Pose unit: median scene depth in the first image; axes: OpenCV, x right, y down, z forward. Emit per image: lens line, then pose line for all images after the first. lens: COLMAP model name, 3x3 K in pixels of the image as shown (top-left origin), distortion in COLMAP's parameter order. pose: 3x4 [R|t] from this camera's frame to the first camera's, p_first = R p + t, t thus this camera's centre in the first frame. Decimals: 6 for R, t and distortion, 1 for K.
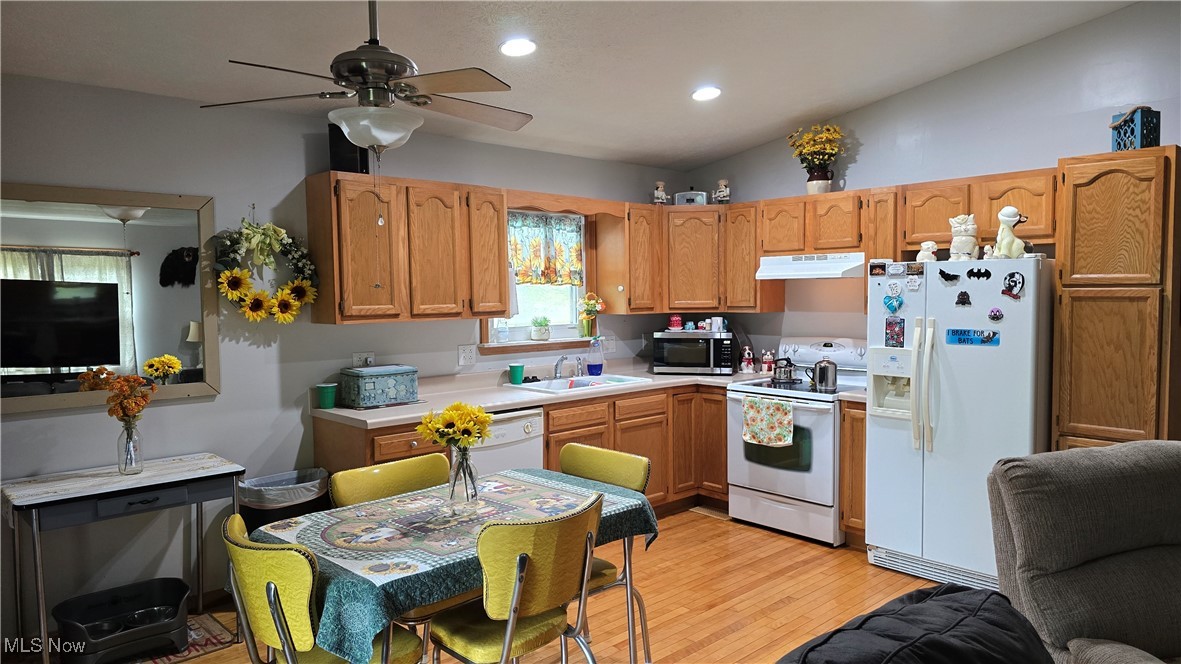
lens RADIAL K [[791.1, 0, 599.1], [0, 791.1, 332.7], [0, 0, 1]] dist [0.047955, -0.030586]
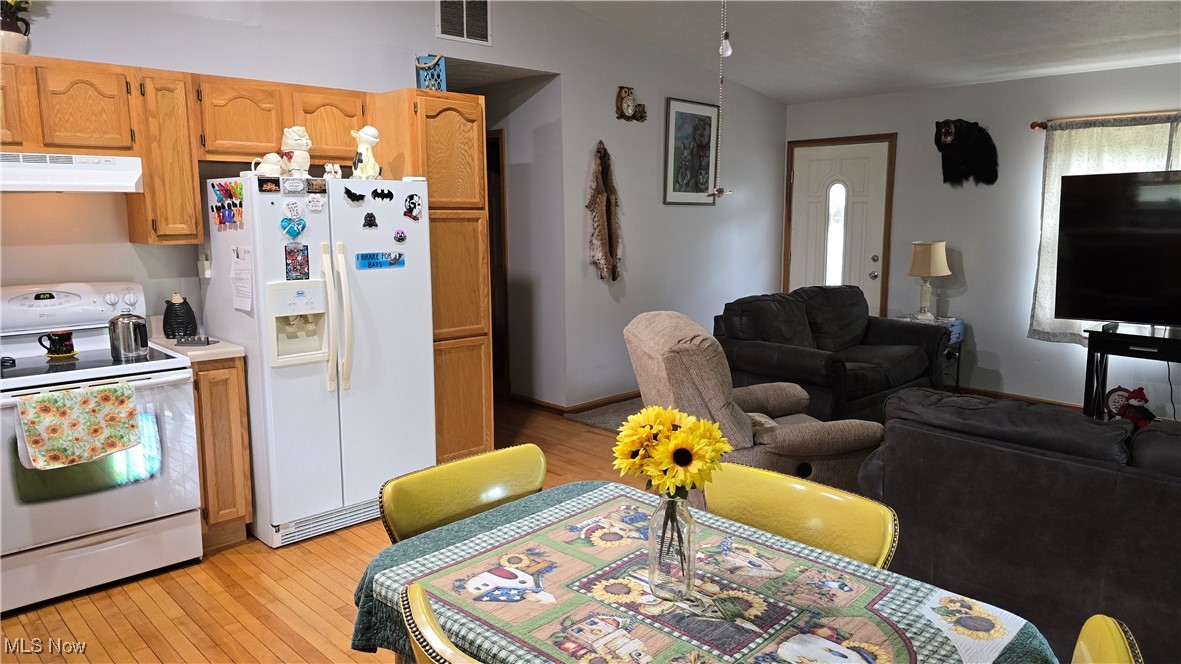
lens RADIAL K [[791.1, 0, 619.7], [0, 791.1, 322.1], [0, 0, 1]] dist [0.047955, -0.030586]
pose [[-0.027452, -0.133726, 0.990638, -0.502284], [0.056771, 0.989204, 0.135105, -0.033891], [-0.998010, 0.059948, -0.019564, 0.725580]]
